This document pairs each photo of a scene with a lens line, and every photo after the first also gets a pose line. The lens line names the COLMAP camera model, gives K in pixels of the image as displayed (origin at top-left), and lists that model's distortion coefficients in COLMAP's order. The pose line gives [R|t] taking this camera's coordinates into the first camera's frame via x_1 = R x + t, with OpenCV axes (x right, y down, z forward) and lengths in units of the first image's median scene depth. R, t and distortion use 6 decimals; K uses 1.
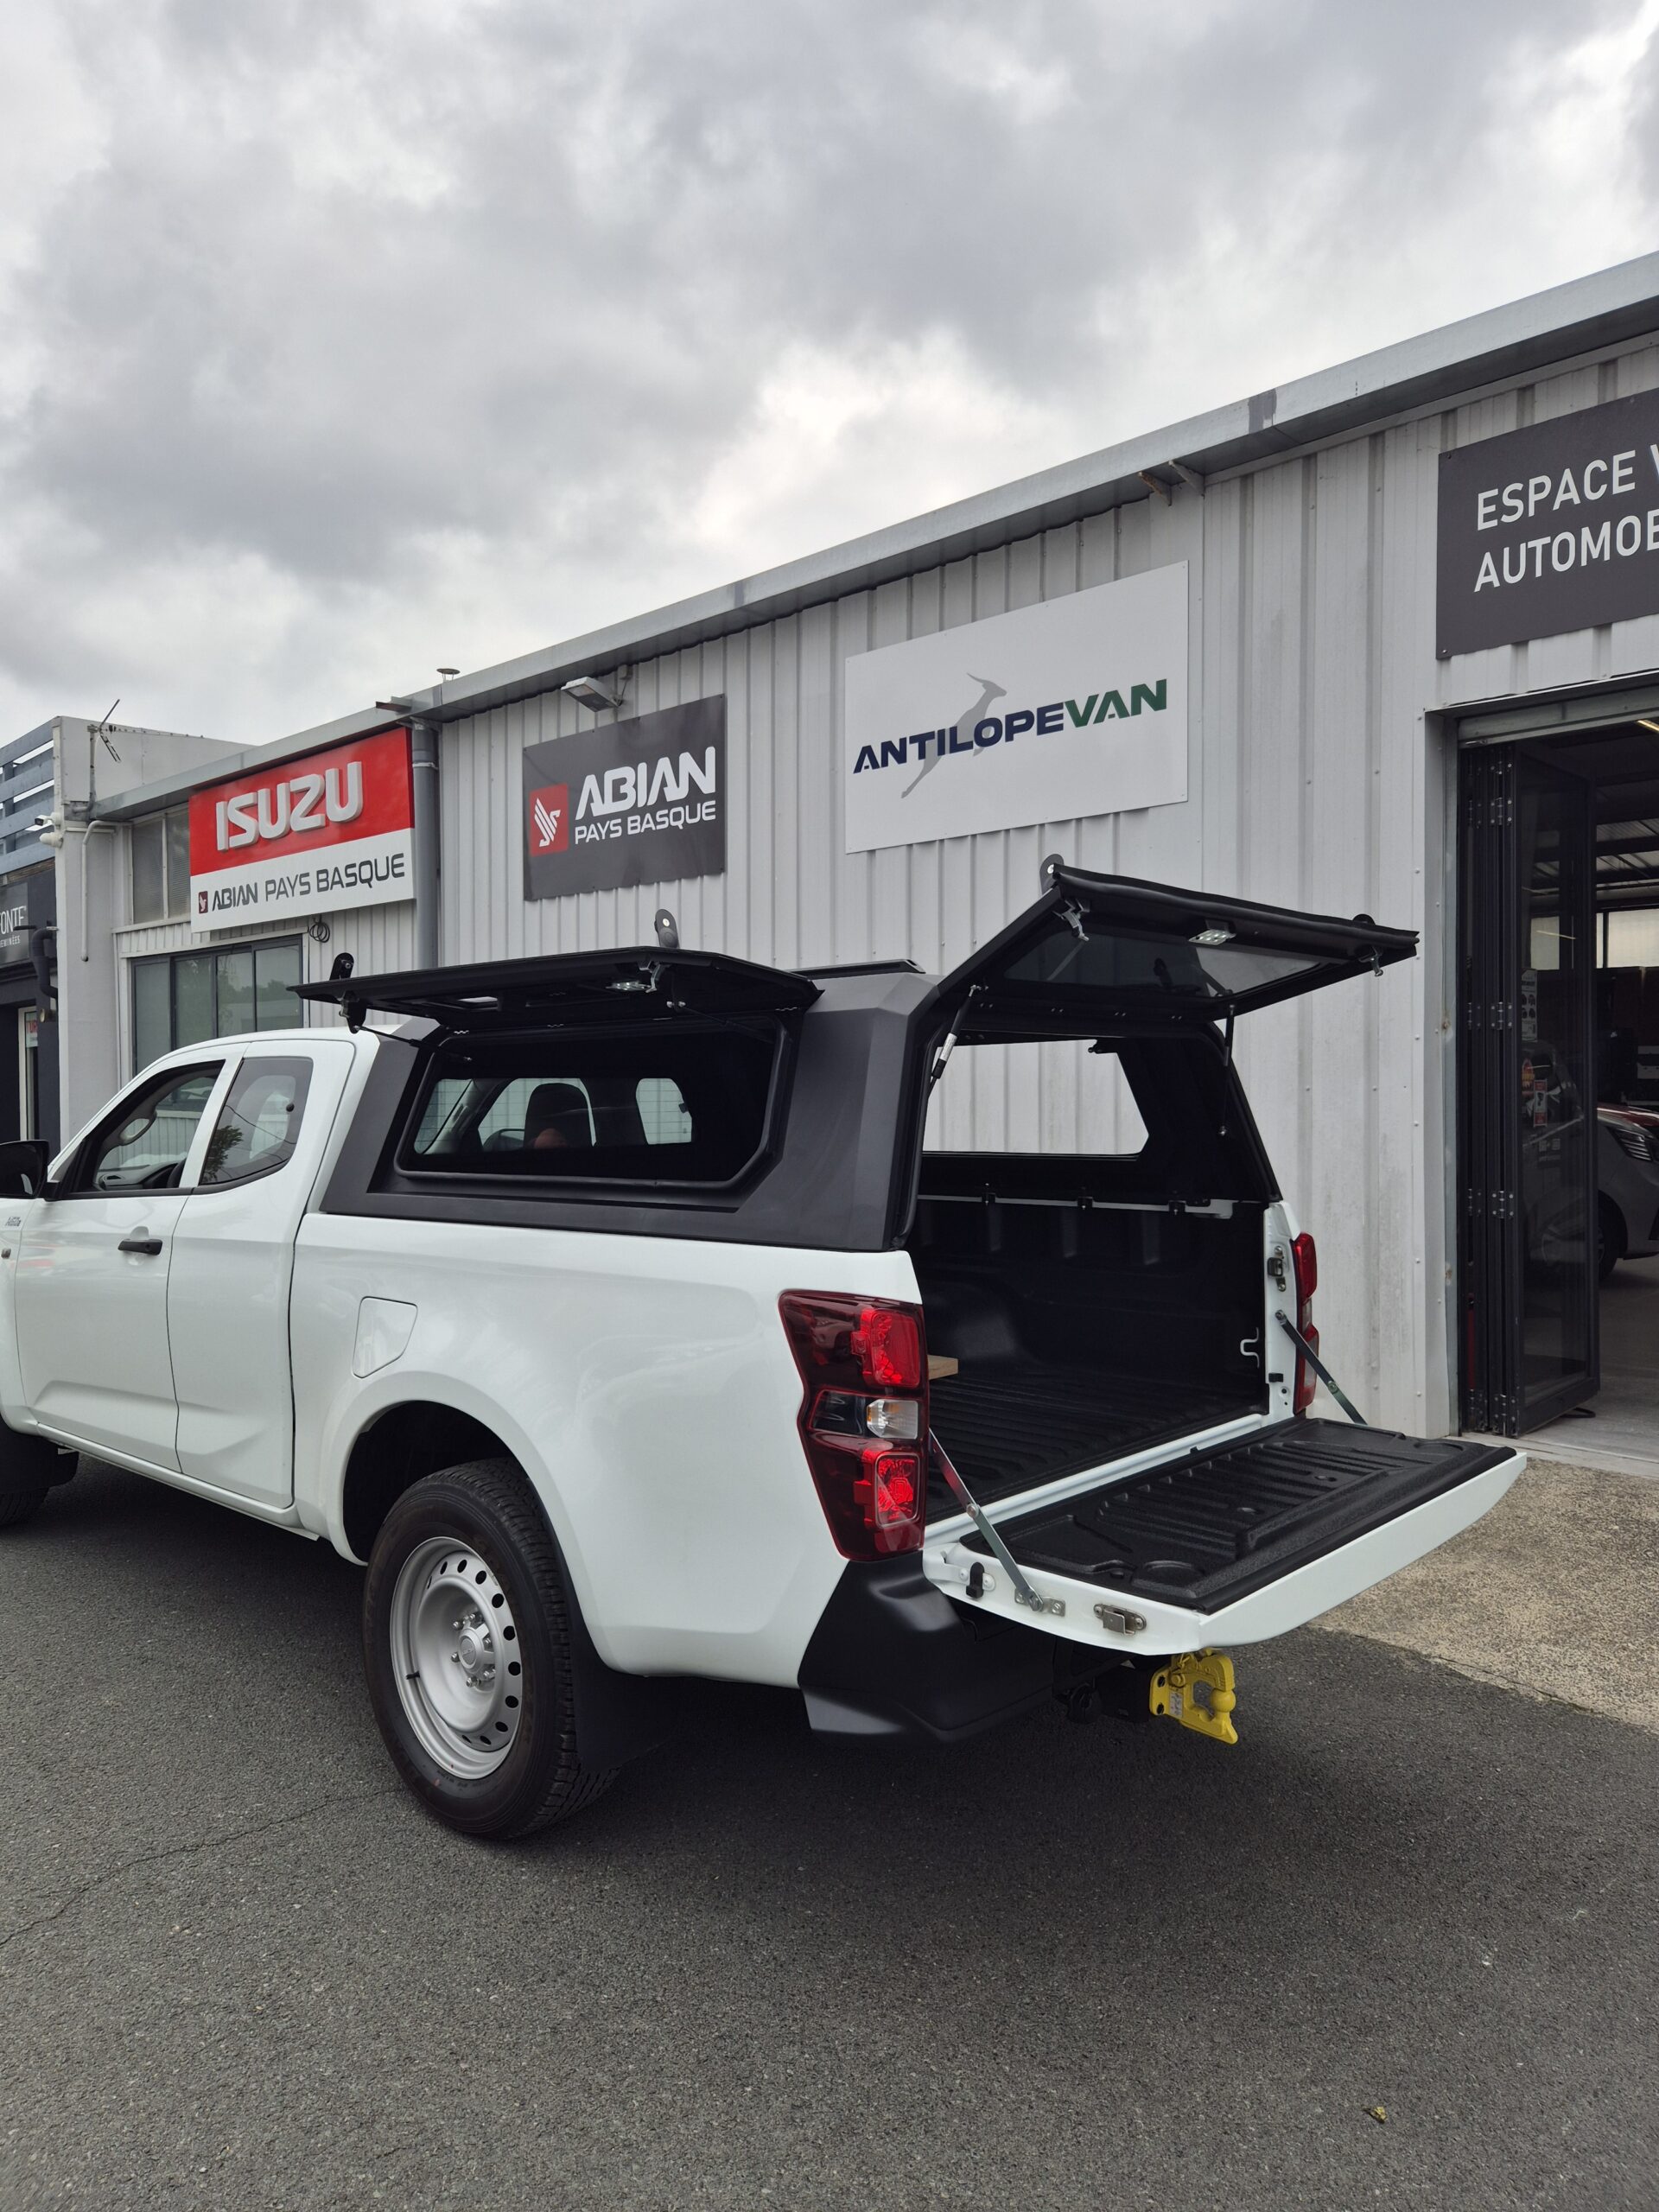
lens RADIAL K [[1477.5, 0, 827.2], [0, 1477.5, 1094.8], [0, 0, 1]] dist [0.064482, -0.055398]
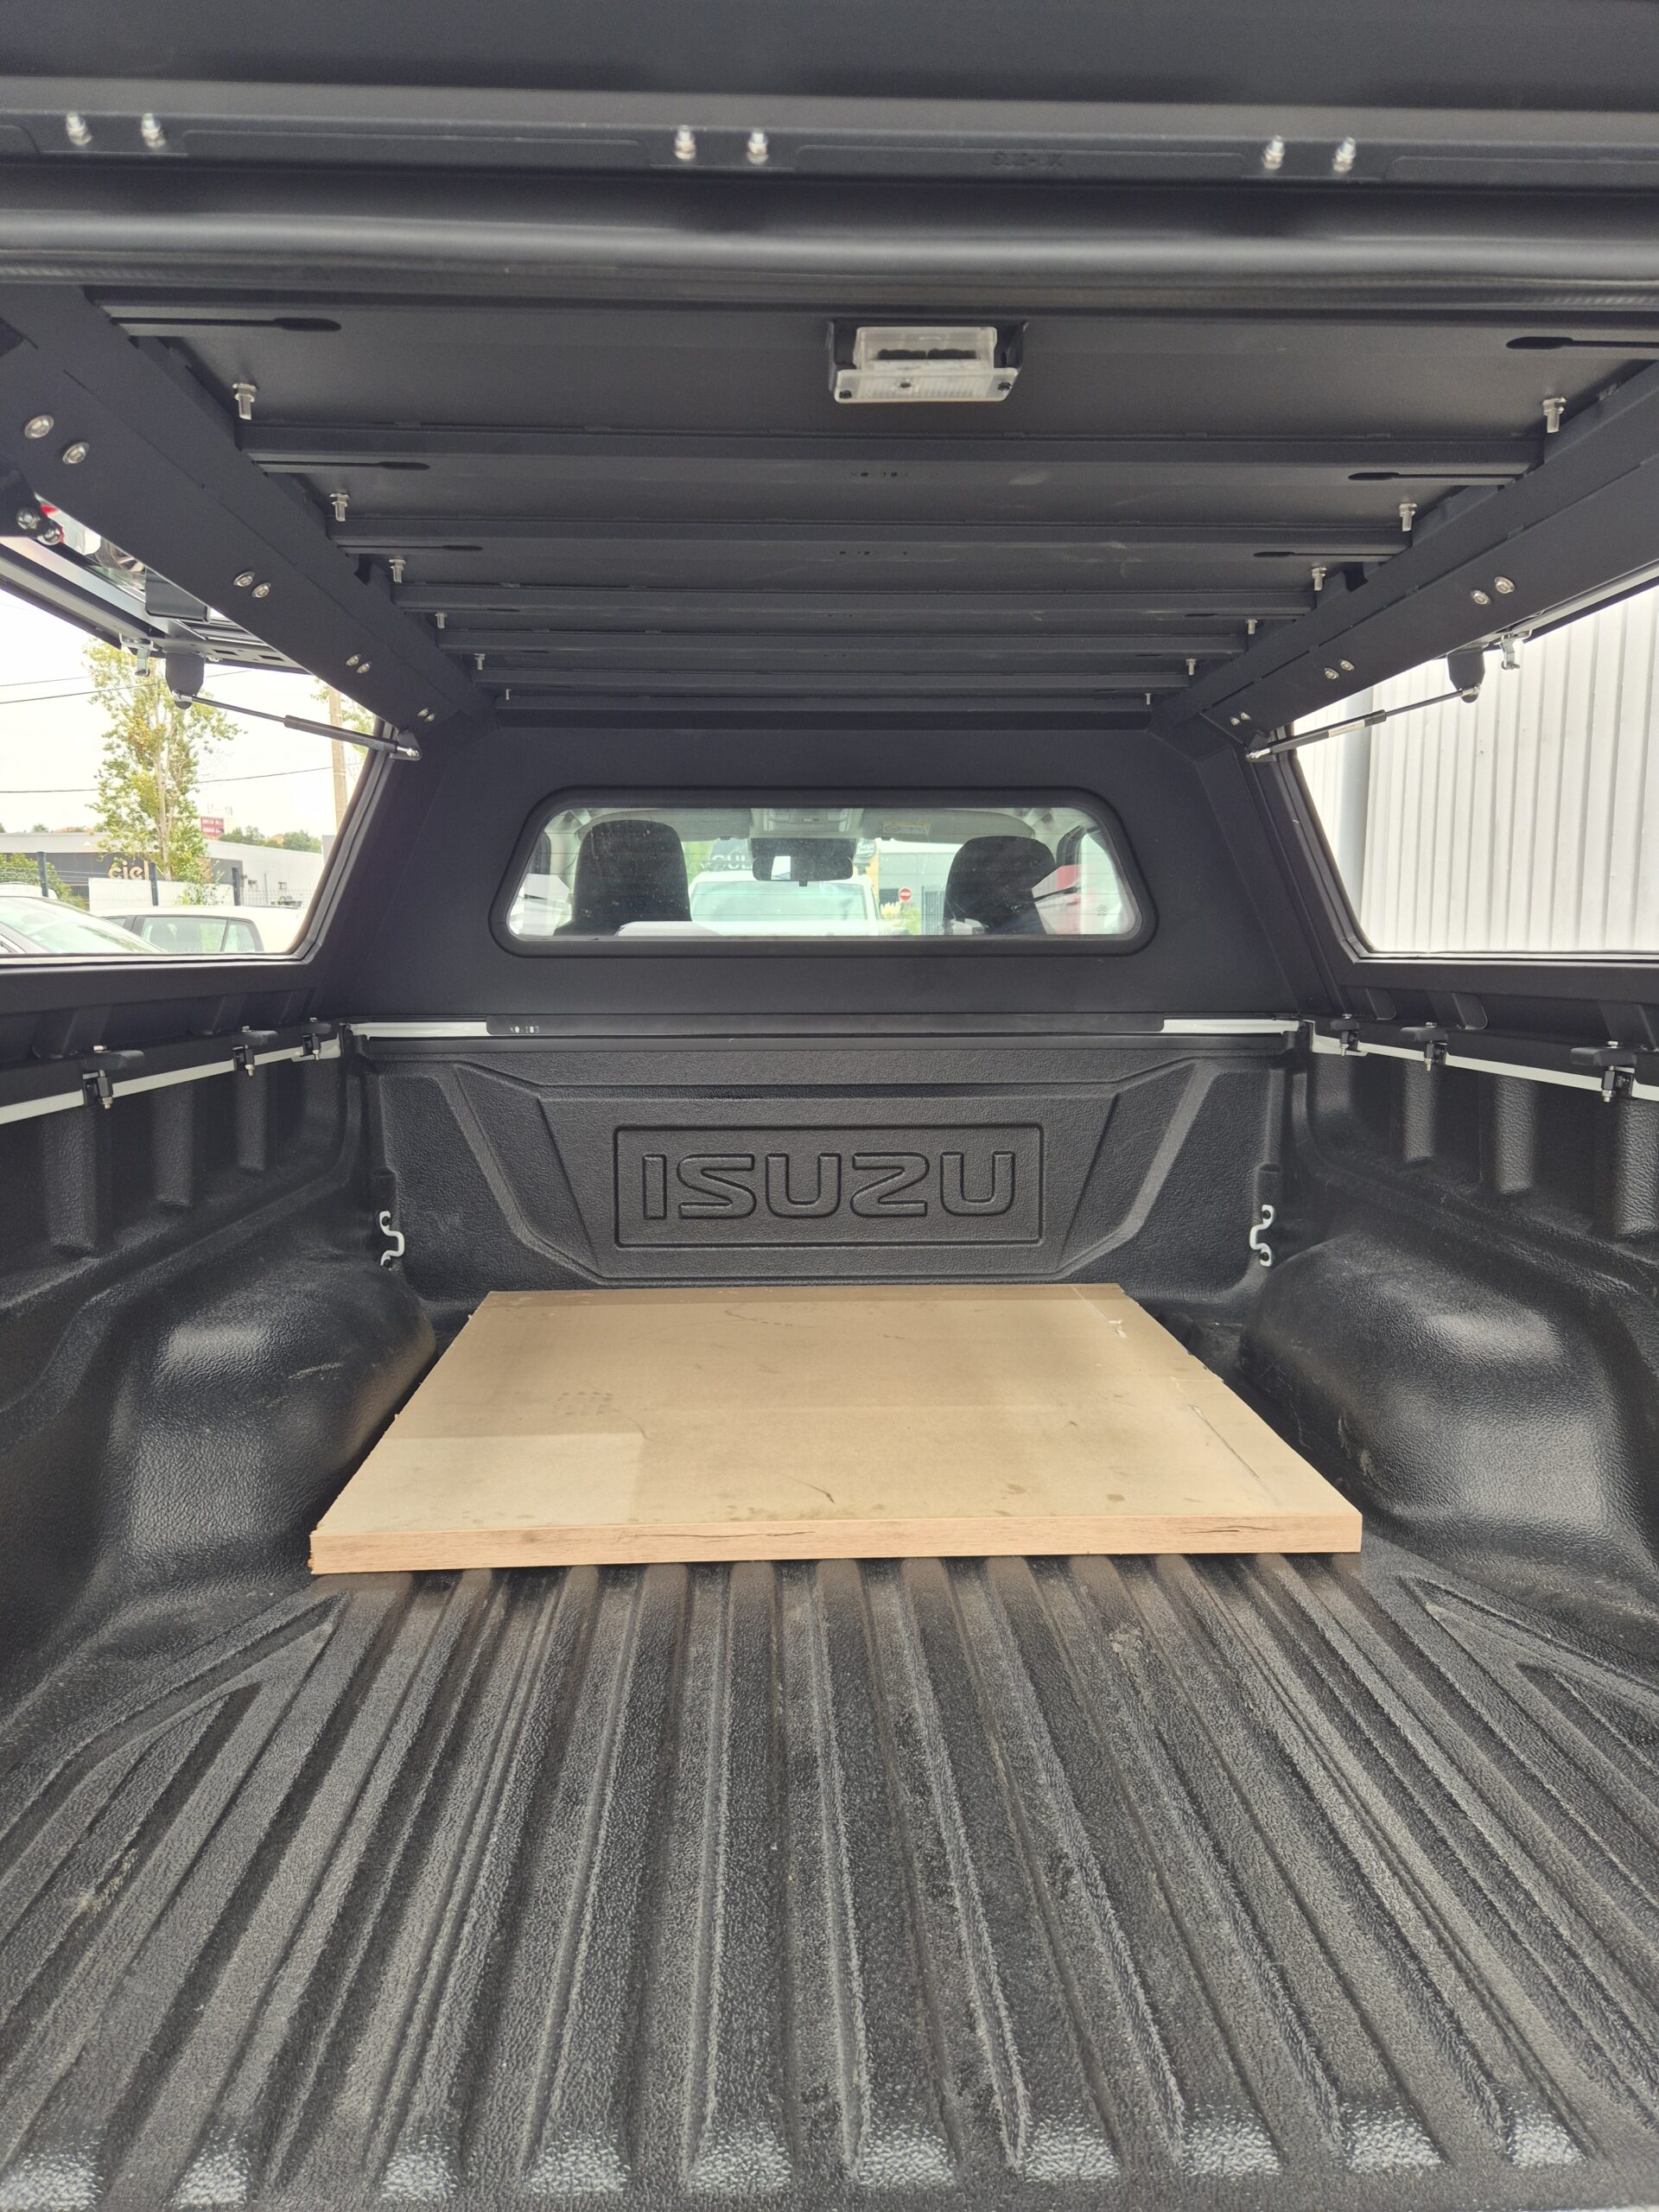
lens RADIAL K [[1477.5, 0, 818.1], [0, 1477.5, 1104.1], [0, 0, 1]] dist [0.064482, -0.055398]
pose [[0.703240, 0.086314, -0.705694, 0.179798], [-0.002747, 0.992925, 0.118709, 0.026294], [0.710947, -0.081542, 0.698502, 0.484823]]
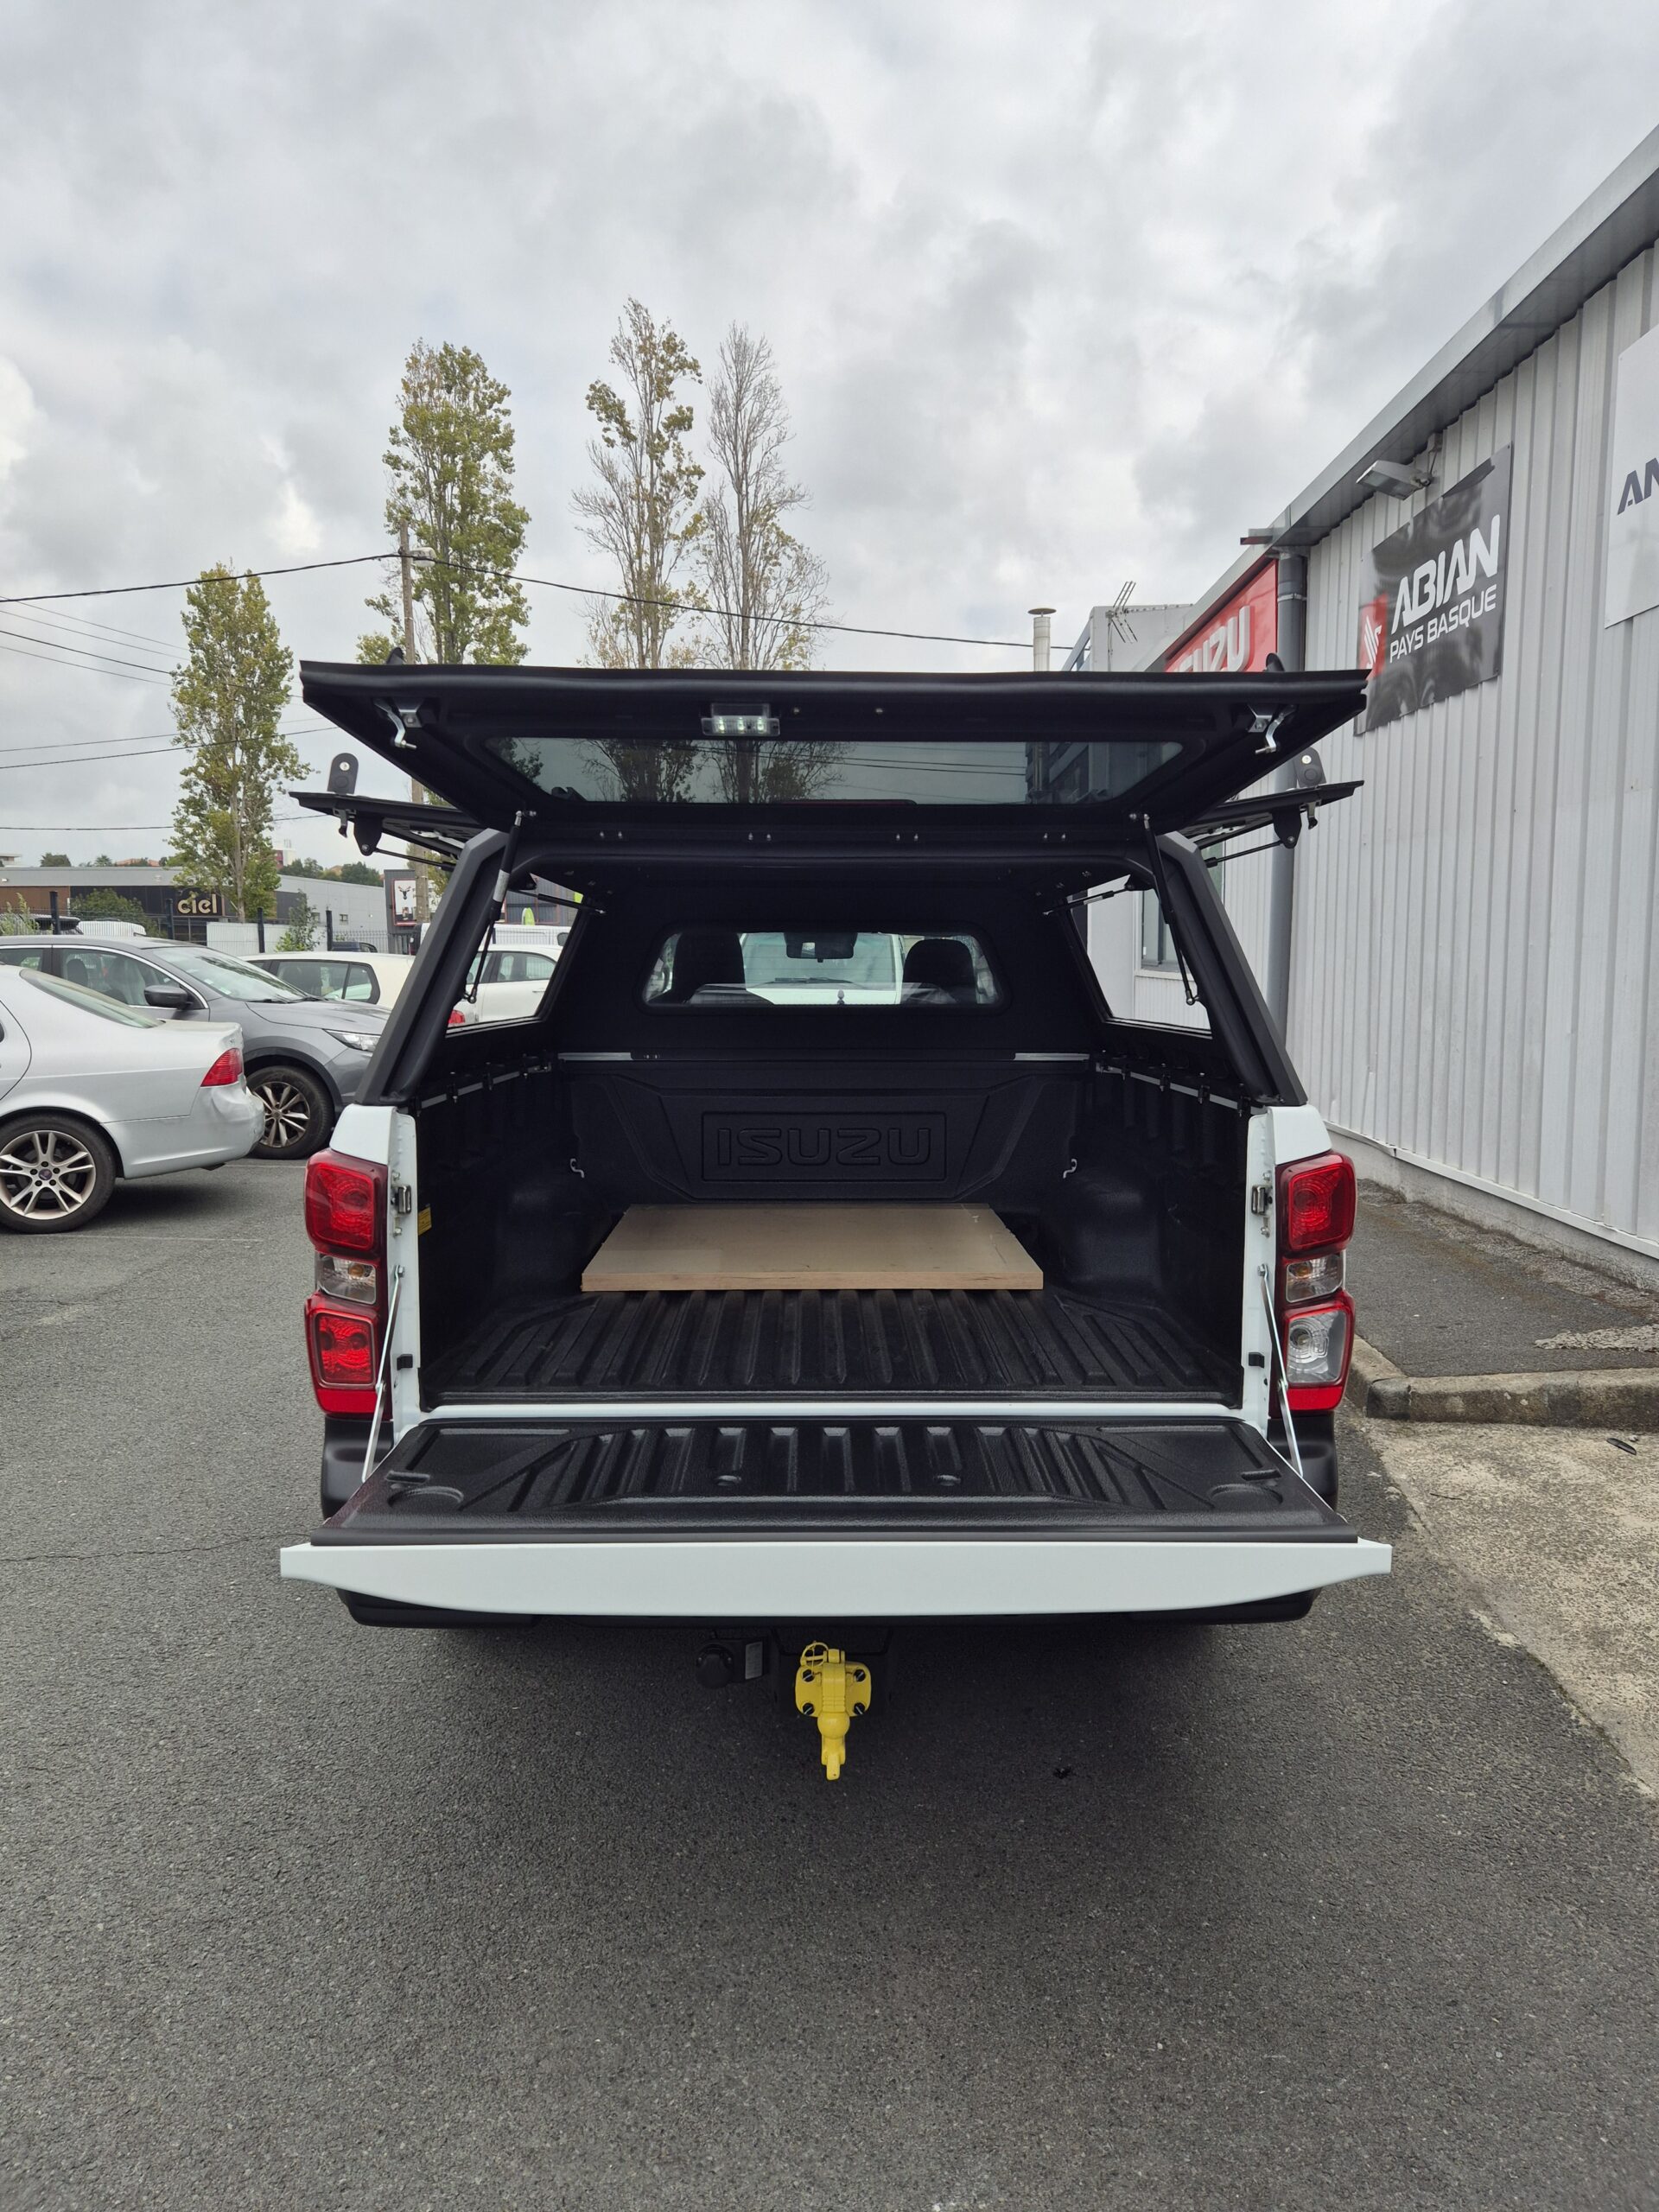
lens RADIAL K [[1477.5, 0, 841.3], [0, 1477.5, 1107.9], [0, 0, 1]] dist [0.064482, -0.055398]
pose [[0.690535, 0.077450, -0.719140, 0.436254], [-0.007036, 0.994923, 0.100396, 0.004799], [0.723265, -0.064267, 0.687574, 0.267376]]
